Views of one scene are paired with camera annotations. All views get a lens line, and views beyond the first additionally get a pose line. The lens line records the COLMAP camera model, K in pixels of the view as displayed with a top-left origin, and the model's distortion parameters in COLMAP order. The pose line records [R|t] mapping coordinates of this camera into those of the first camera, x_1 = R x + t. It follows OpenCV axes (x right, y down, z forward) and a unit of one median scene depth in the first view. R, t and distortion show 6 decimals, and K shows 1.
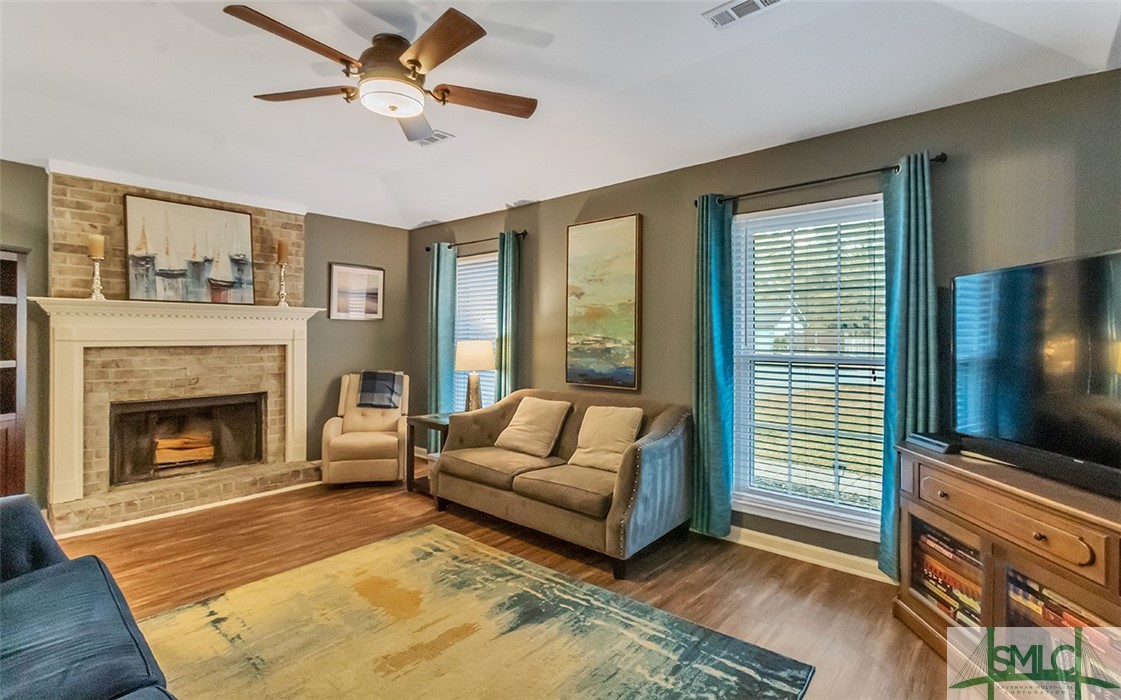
lens RADIAL K [[532.1, 0, 563.9], [0, 532.1, 344.6], [0, 0, 1]] dist [-0.000094, 0.000164]
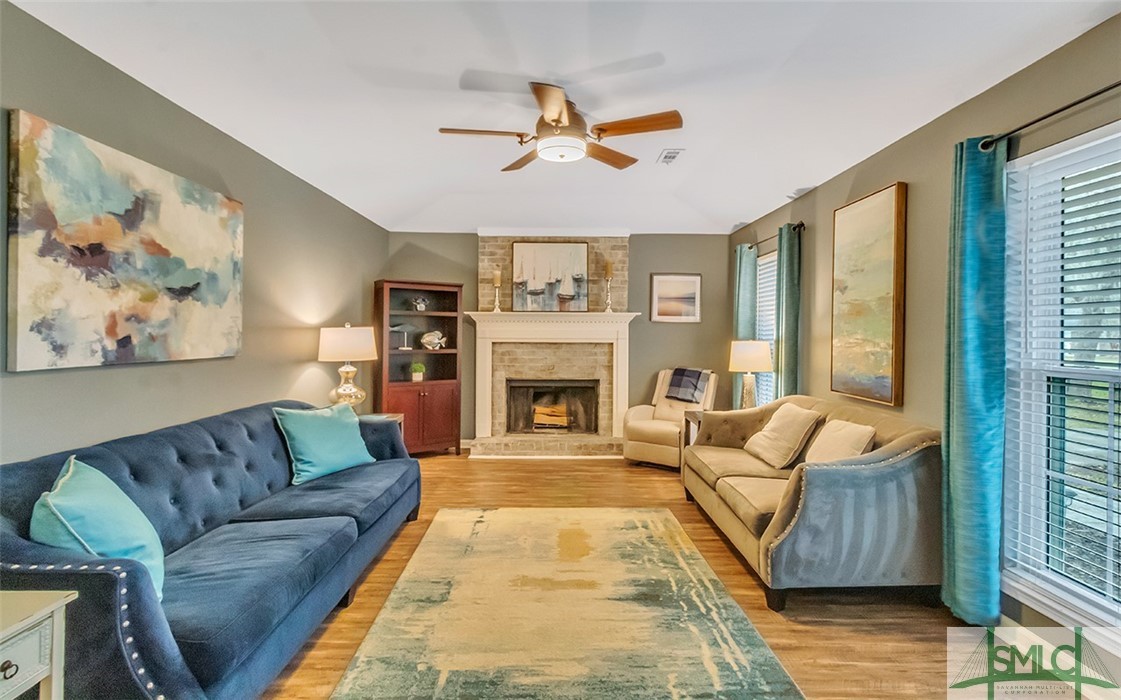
lens RADIAL K [[532.1, 0, 563.9], [0, 532.1, 344.6], [0, 0, 1]] dist [-0.000094, 0.000164]
pose [[0.654669, 0.017125, -0.755722, 0.391727], [-0.018260, 0.999810, 0.006838, -0.002482], [0.755695, 0.009323, 0.654857, 0.105806]]
